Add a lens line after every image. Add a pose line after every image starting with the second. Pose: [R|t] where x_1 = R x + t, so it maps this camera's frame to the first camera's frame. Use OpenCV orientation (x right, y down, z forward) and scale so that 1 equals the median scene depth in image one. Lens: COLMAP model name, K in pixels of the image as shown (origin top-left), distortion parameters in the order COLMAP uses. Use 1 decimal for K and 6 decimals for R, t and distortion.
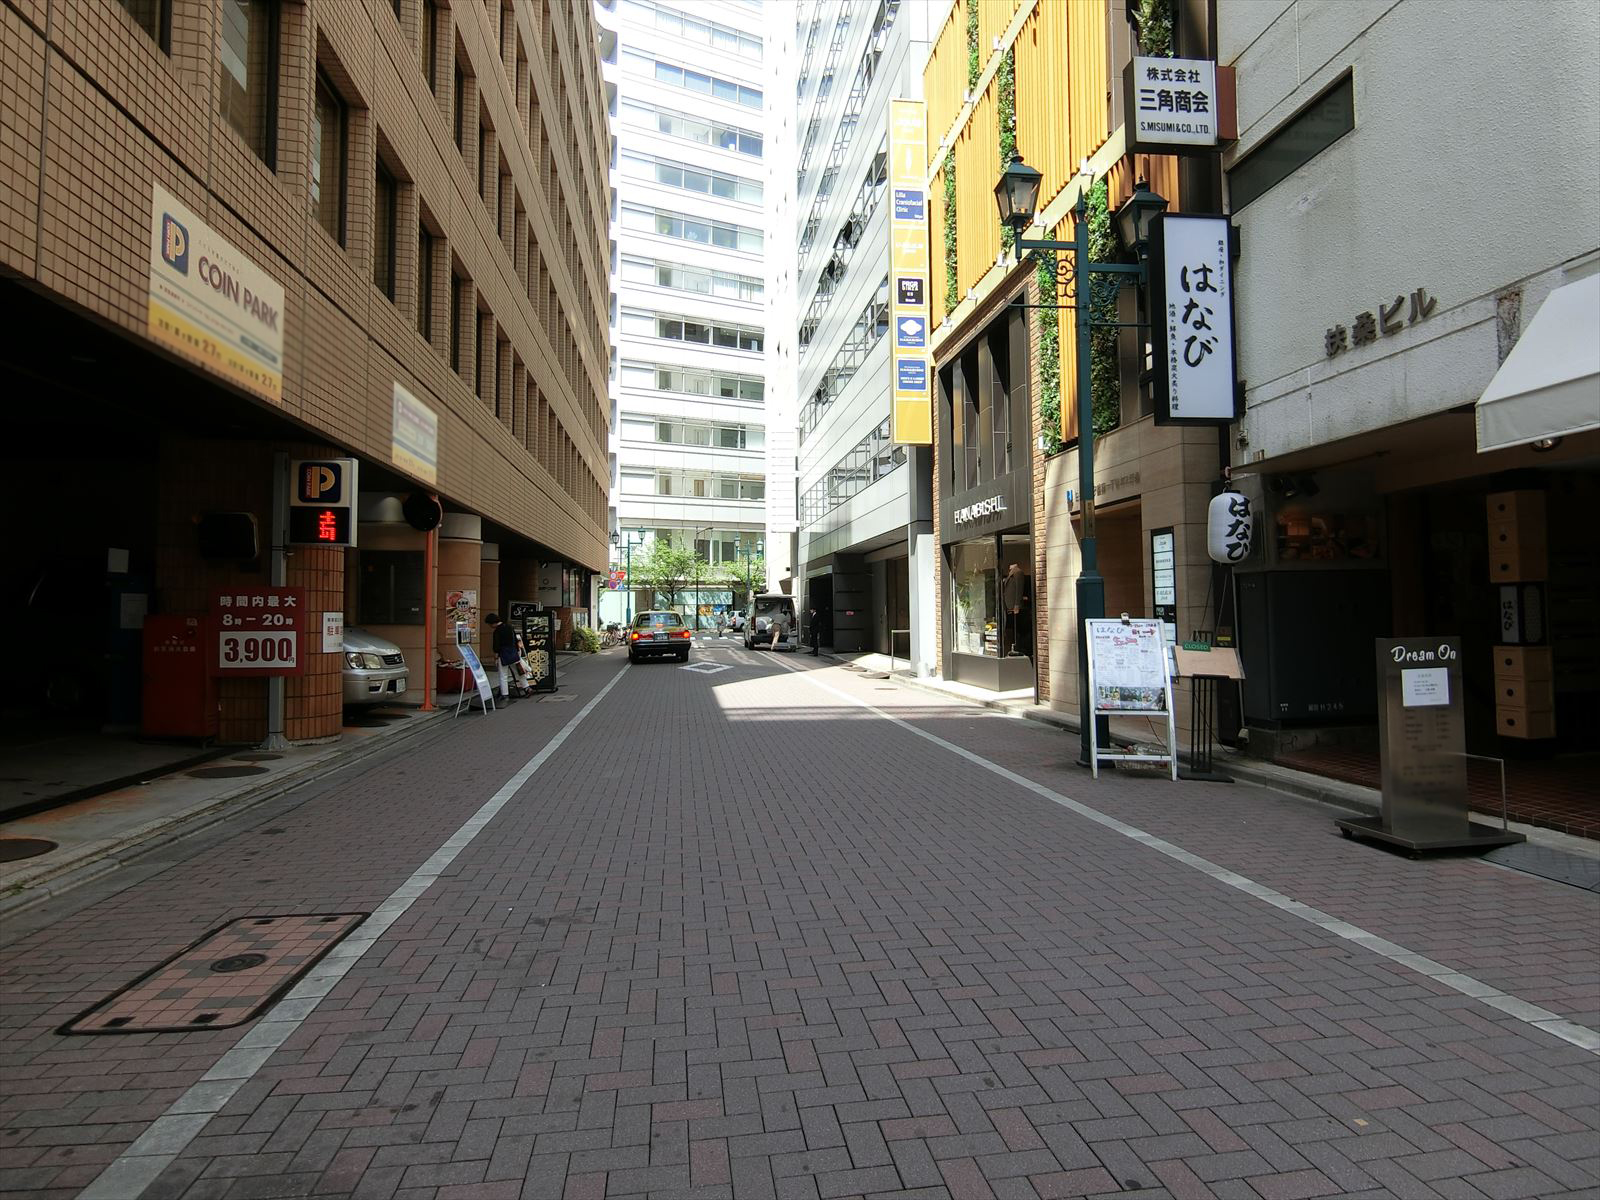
lens RADIAL K [[886.4, 0, 800.0], [0, 886.4, 600.0], [0, 0, 1]] dist [0.000700, 0.000279]
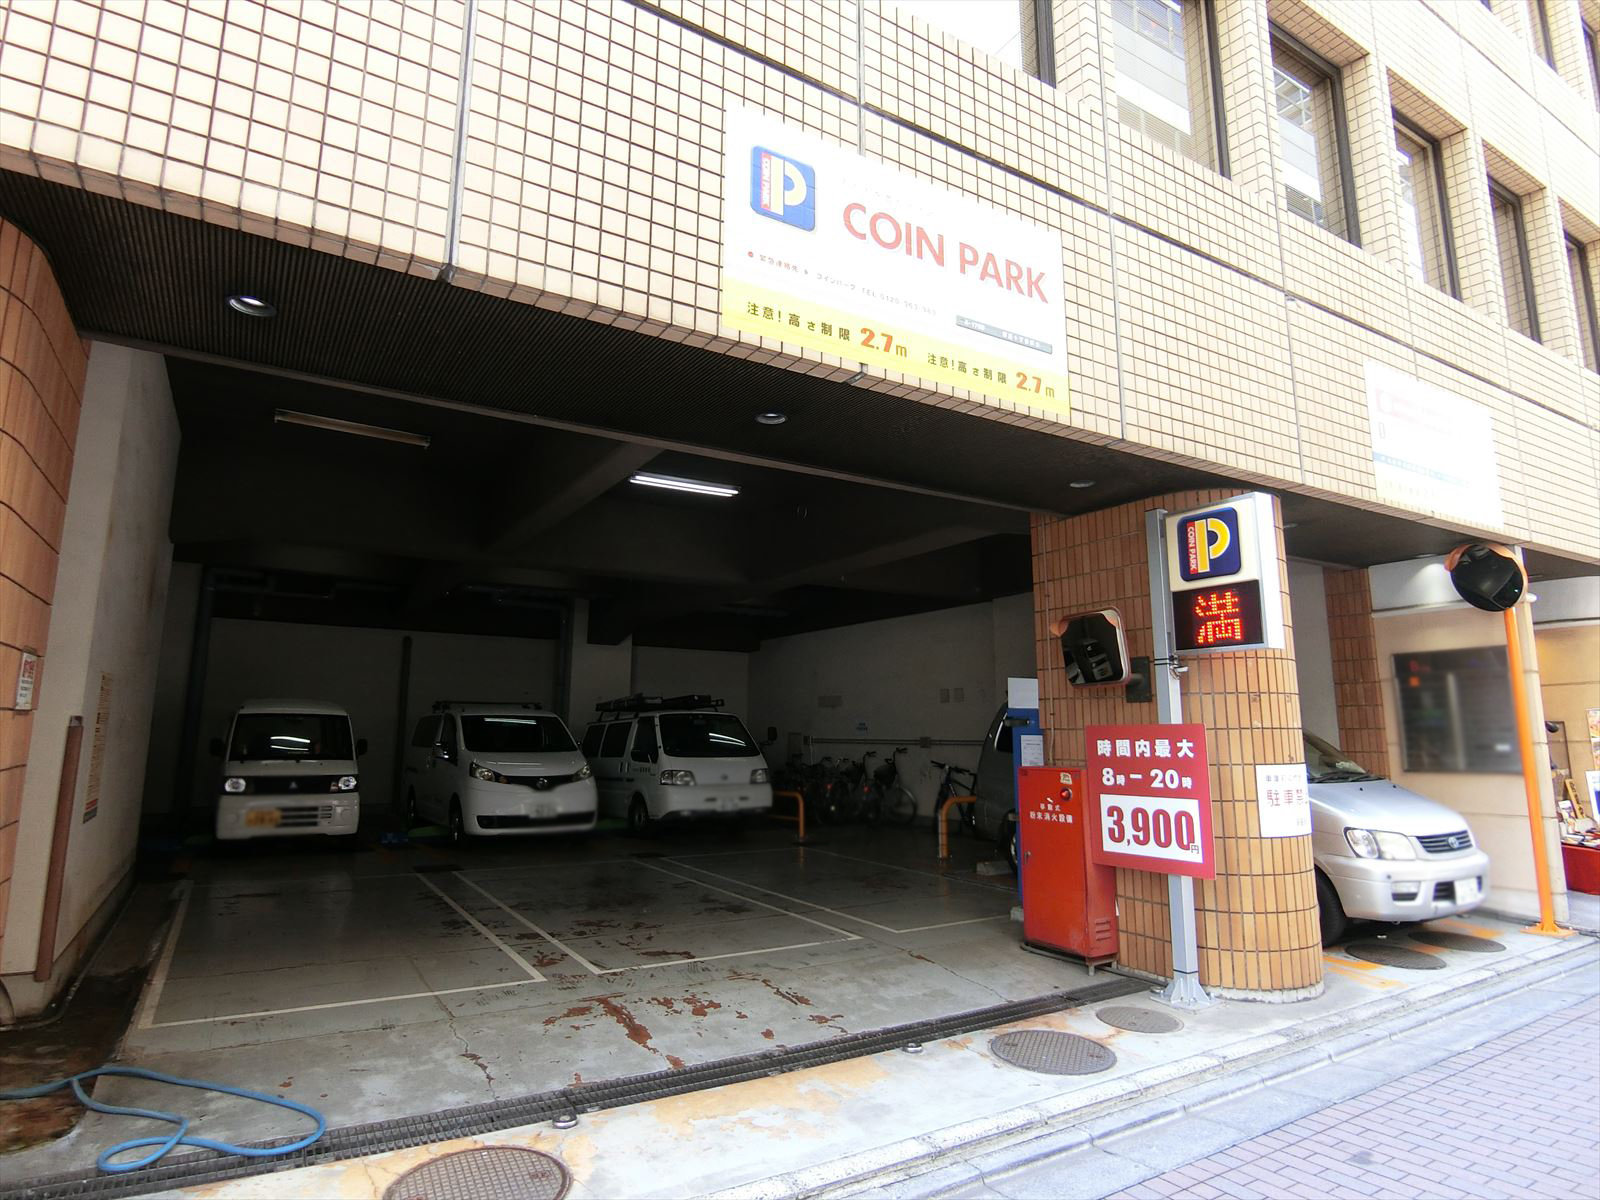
lens RADIAL K [[915.6, 0, 806.5], [0, 915.6, 592.7], [0, 0, 1]] dist [0.001999, -0.010268]
pose [[0.410127, -0.141774, -0.900942, -0.105823], [0.021267, 0.989062, -0.145960, -0.018025], [0.911781, 0.040702, 0.408656, 0.508444]]
